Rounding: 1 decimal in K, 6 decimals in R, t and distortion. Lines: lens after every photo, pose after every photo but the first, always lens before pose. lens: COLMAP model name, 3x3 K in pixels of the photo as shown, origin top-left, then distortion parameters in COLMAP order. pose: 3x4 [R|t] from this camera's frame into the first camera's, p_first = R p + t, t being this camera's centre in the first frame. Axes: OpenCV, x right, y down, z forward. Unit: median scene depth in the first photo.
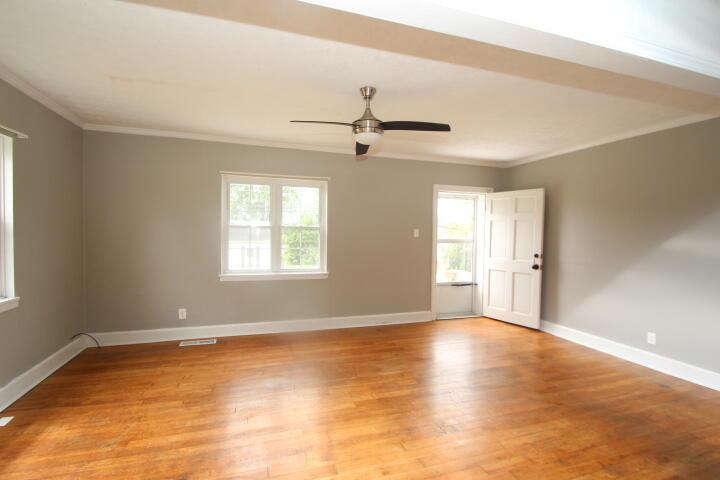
lens RADIAL K [[335.1, 0, 357.7], [0, 335.1, 240.6], [0, 0, 1]] dist [0.011918, -0.015232]
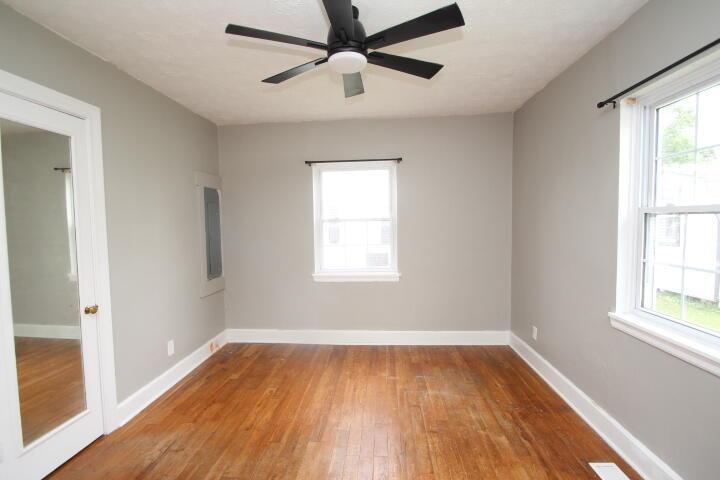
lens RADIAL K [[335.1, 0, 355.1], [0, 335.1, 240.5], [0, 0, 1]] dist [0.011918, -0.015232]
pose [[-0.349018, 0.037400, -0.936369, 0.289842], [-0.015734, 0.998829, 0.045759, -0.026067], [0.936984, 0.030703, -0.348021, 1.067345]]
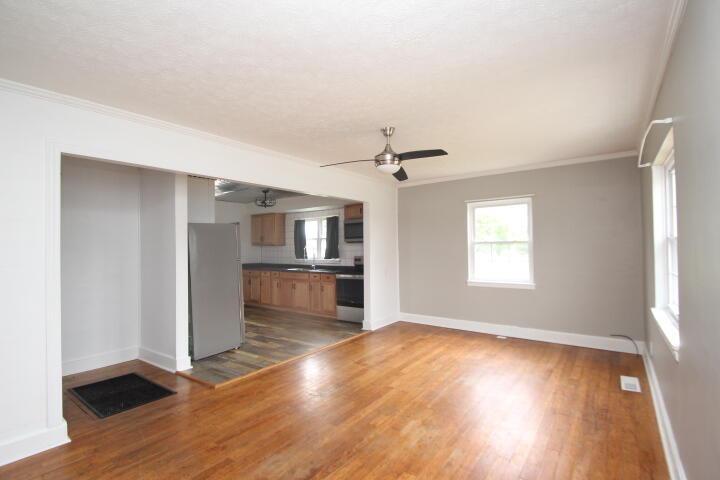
lens RADIAL K [[335.1, 0, 359.3], [0, 335.1, 243.0], [0, 0, 1]] dist [0.011918, -0.015232]
pose [[-0.815233, -0.008529, -0.579070, 0.654683], [-0.012880, 0.999911, 0.003406, -0.037774], [0.578989, 0.010235, -0.815271, 1.570810]]
